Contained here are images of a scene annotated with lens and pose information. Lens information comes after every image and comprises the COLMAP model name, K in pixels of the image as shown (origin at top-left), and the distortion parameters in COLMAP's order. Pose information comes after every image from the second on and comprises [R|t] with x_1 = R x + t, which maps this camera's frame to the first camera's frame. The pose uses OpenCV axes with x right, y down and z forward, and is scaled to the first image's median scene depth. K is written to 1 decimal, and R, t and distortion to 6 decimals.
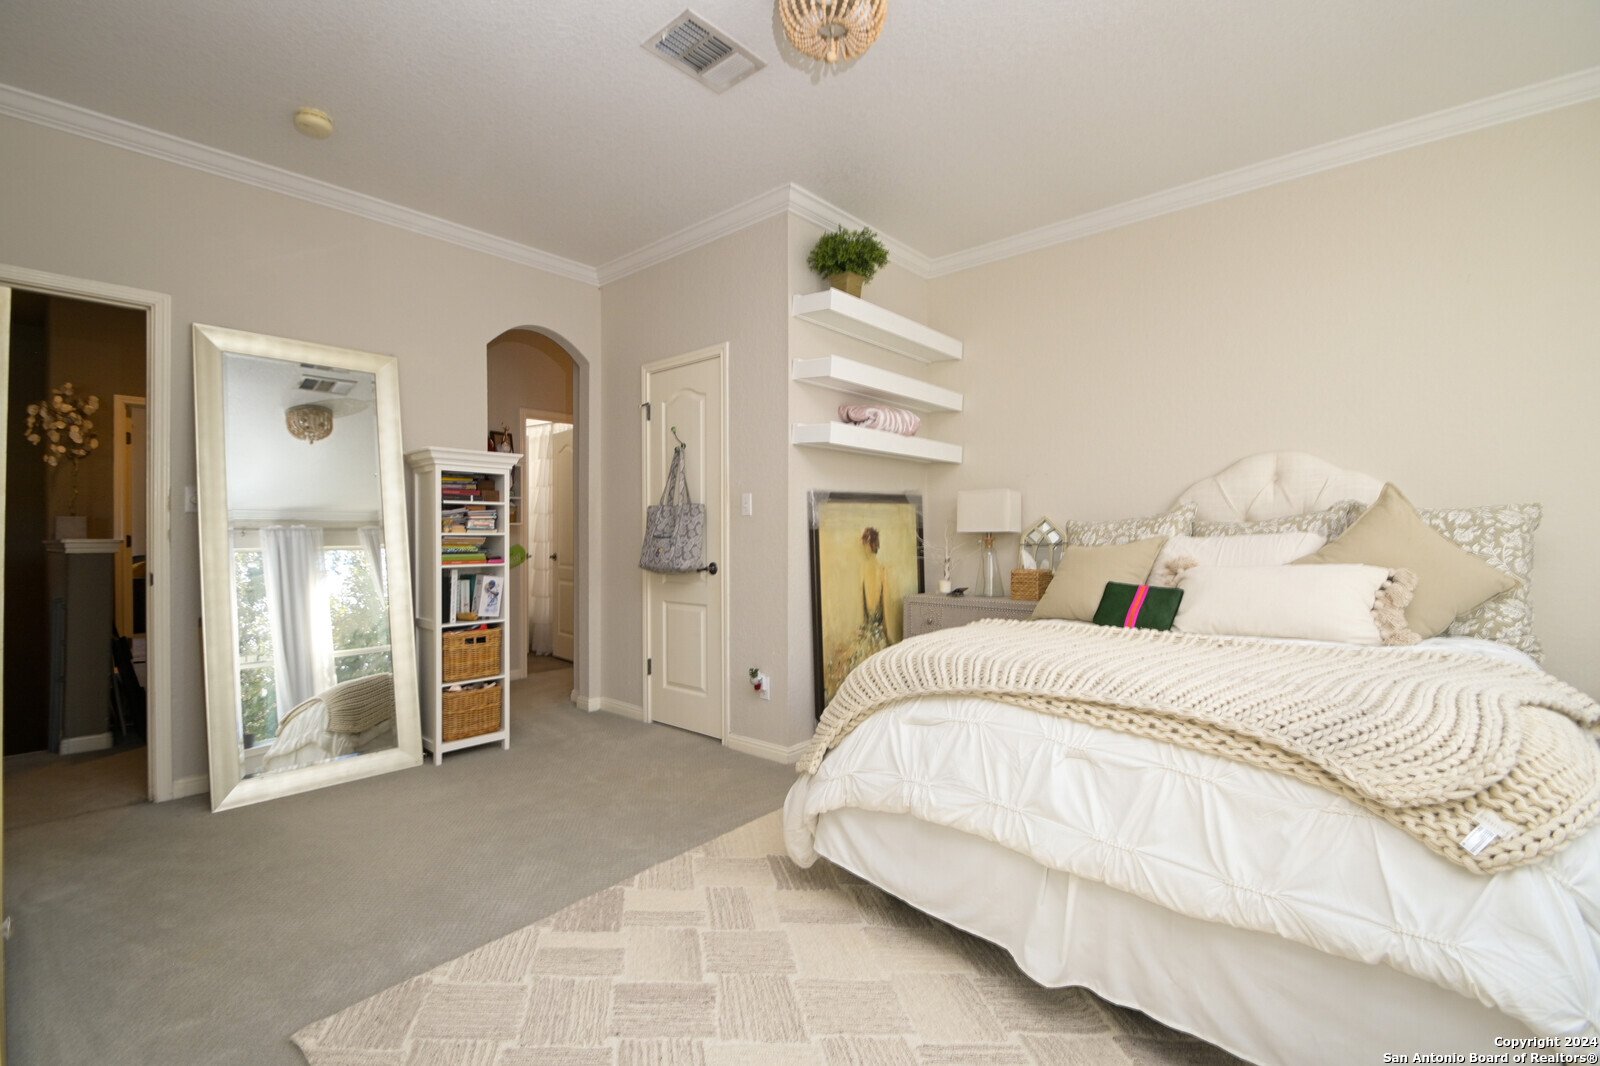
lens RADIAL K [[691.0, 0, 800.0], [0, 691.0, 533.0], [0, 0, 1]] dist [-0.014327, -0.000443]
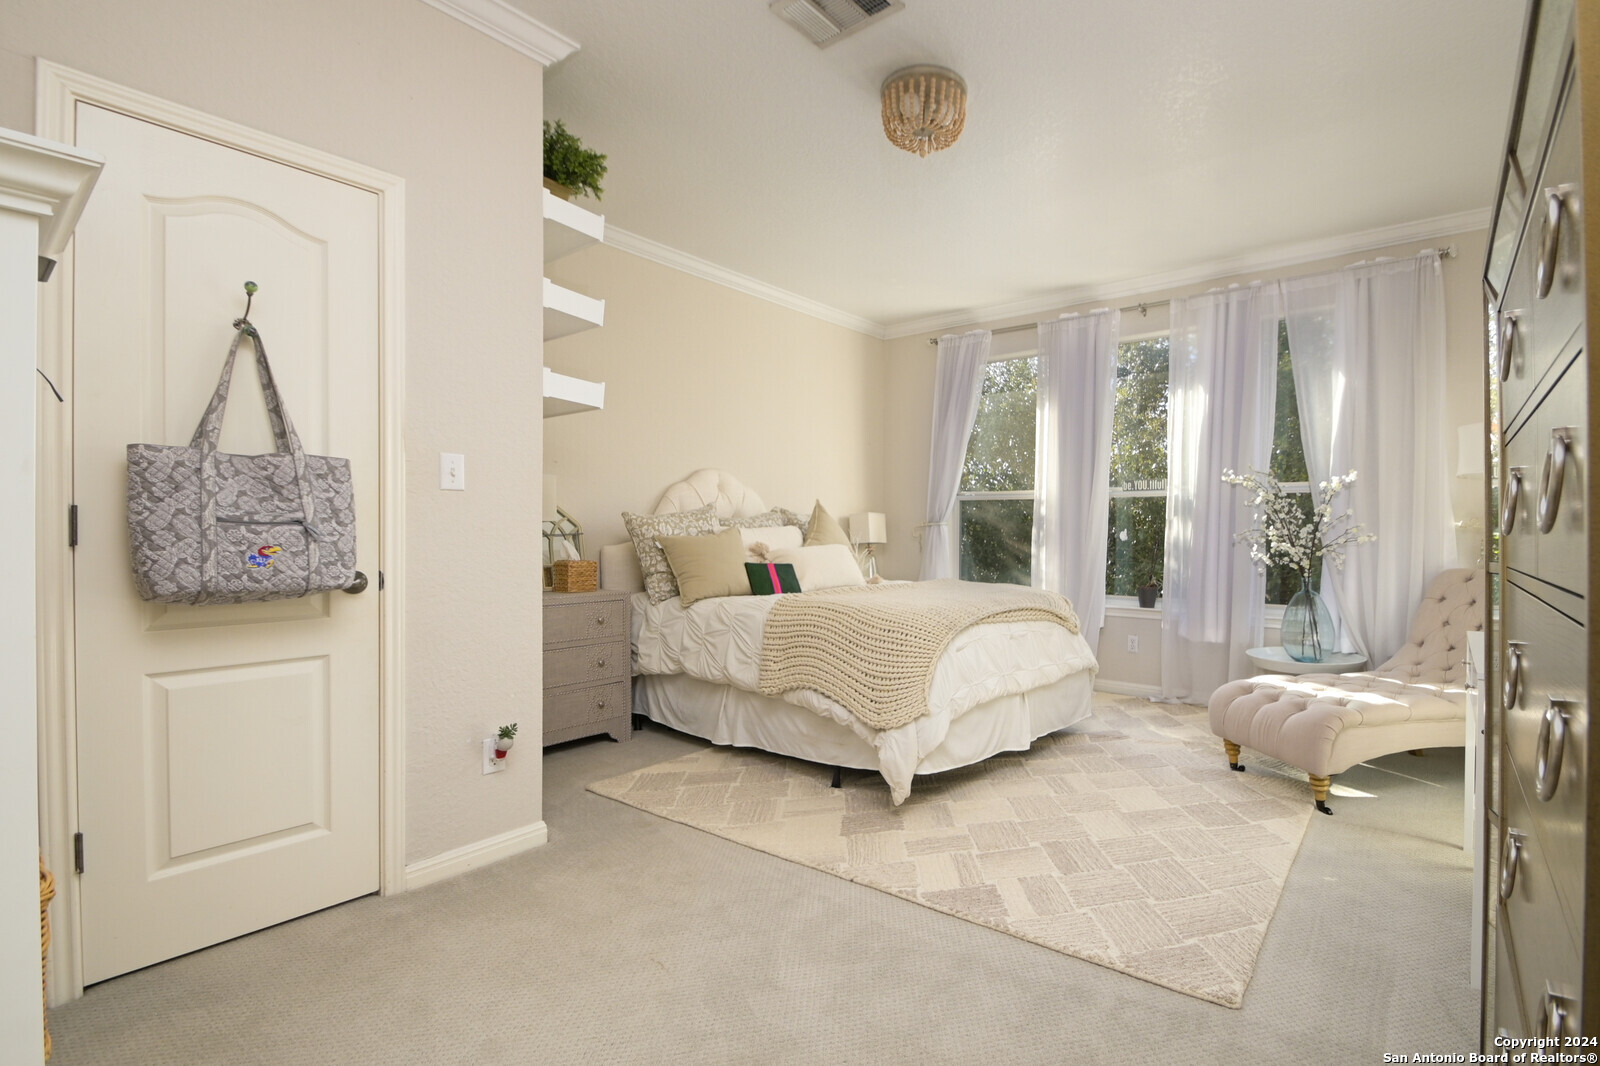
lens RADIAL K [[820.6, 0, 800.0], [0, 820.6, 533.0], [0, 0, 1]] dist [-0.000717, -0.000089]
pose [[-0.056355, -0.000633, 0.998411, -1.502582], [-0.011749, 0.999931, -0.000030, 0.018478], [-0.998342, -0.011732, -0.056359, 1.340713]]
